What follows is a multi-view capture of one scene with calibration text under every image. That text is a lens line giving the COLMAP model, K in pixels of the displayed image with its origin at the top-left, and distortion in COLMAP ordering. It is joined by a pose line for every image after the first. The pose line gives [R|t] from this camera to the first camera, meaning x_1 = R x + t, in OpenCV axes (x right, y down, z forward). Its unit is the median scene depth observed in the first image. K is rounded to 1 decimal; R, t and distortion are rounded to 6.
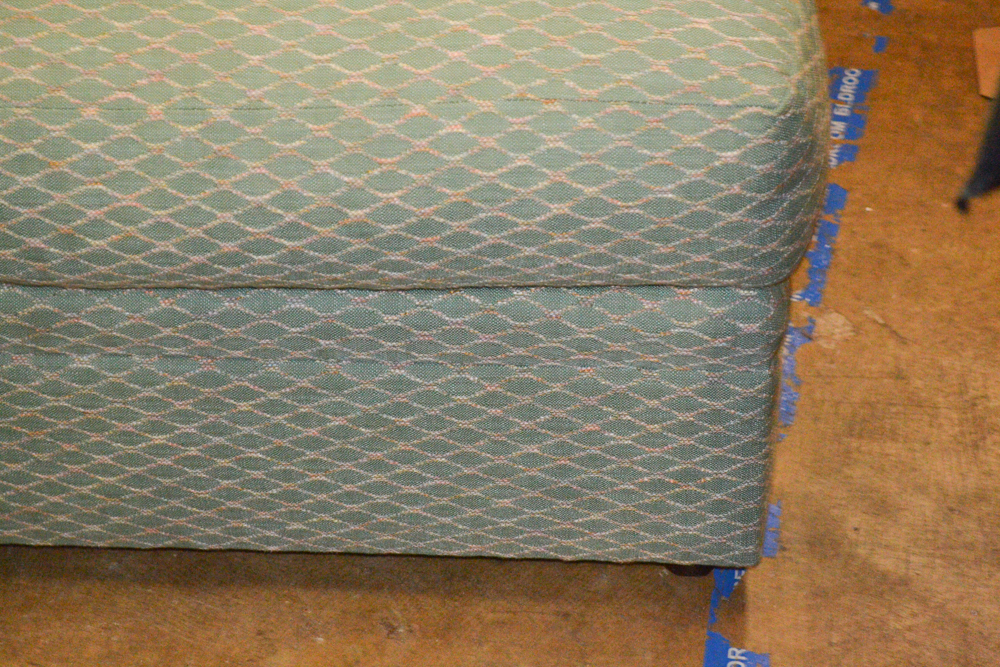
lens RADIAL K [[2274.1, 0, 501.0], [0, 2274.1, 327.1], [0, 0, 1]] dist [0.075085, 0.000000]
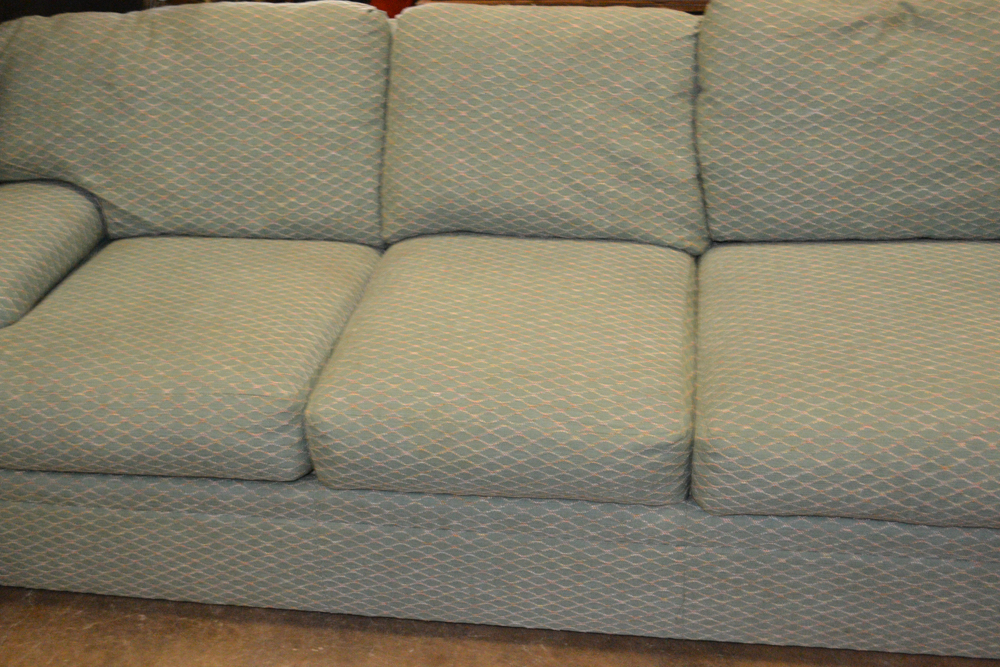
lens RADIAL K [[1212.9, 0, 506.3], [0, 1212.9, 327.8], [0, 0, 1]] dist [-0.036711, 0.000000]
pose [[0.996247, 0.029449, -0.081398, -0.501895], [-0.045185, 0.978990, -0.198840, 0.045475], [0.073832, 0.201771, 0.976646, -0.194846]]
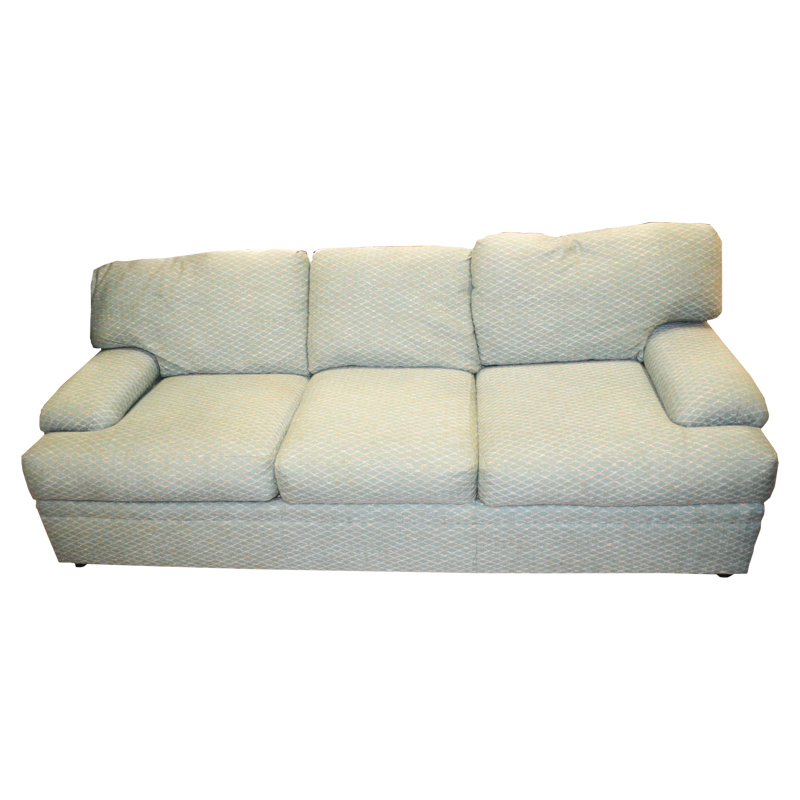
lens RADIAL K [[675.8, 0, 399.8], [0, 675.8, 403.6], [0, 0, 1]] dist [-0.076374, 0.000258]
pose [[0.999382, -0.014124, -0.032177, -0.518383], [0.006678, 0.975315, -0.220715, 0.068715], [0.034500, 0.220364, 0.974807, -0.275731]]
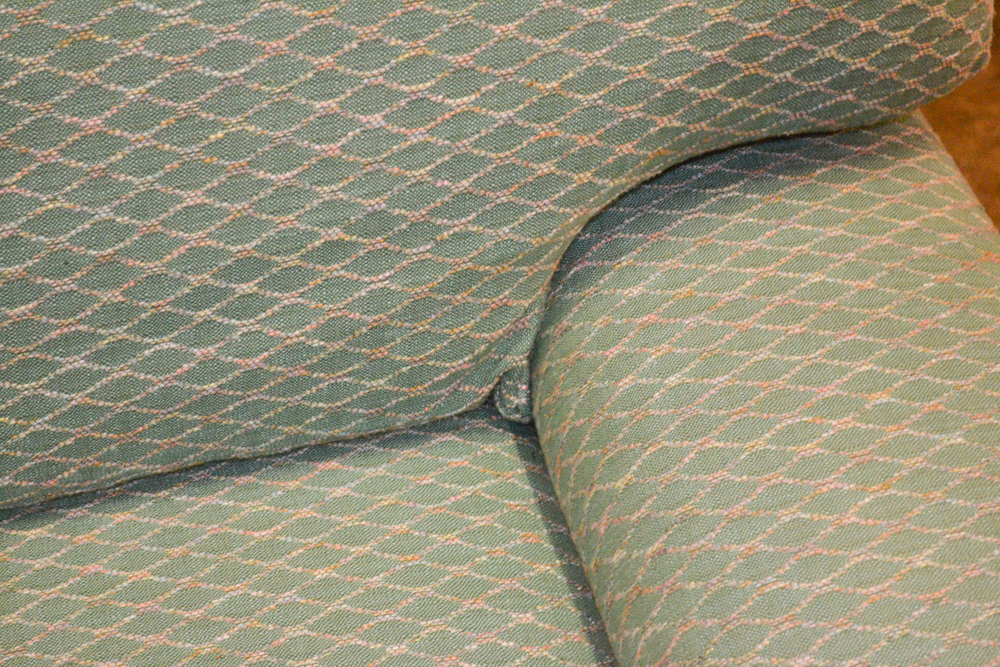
lens RADIAL K [[2274.1, 0, 495.8], [0, 2274.1, 340.4], [0, 0, 1]] dist [0.075085, 0.000000]
pose [[0.948692, -0.175612, 0.262953, -0.238360], [0.167645, 0.984442, 0.052620, -0.419967], [-0.268103, -0.005837, 0.963373, 0.417999]]
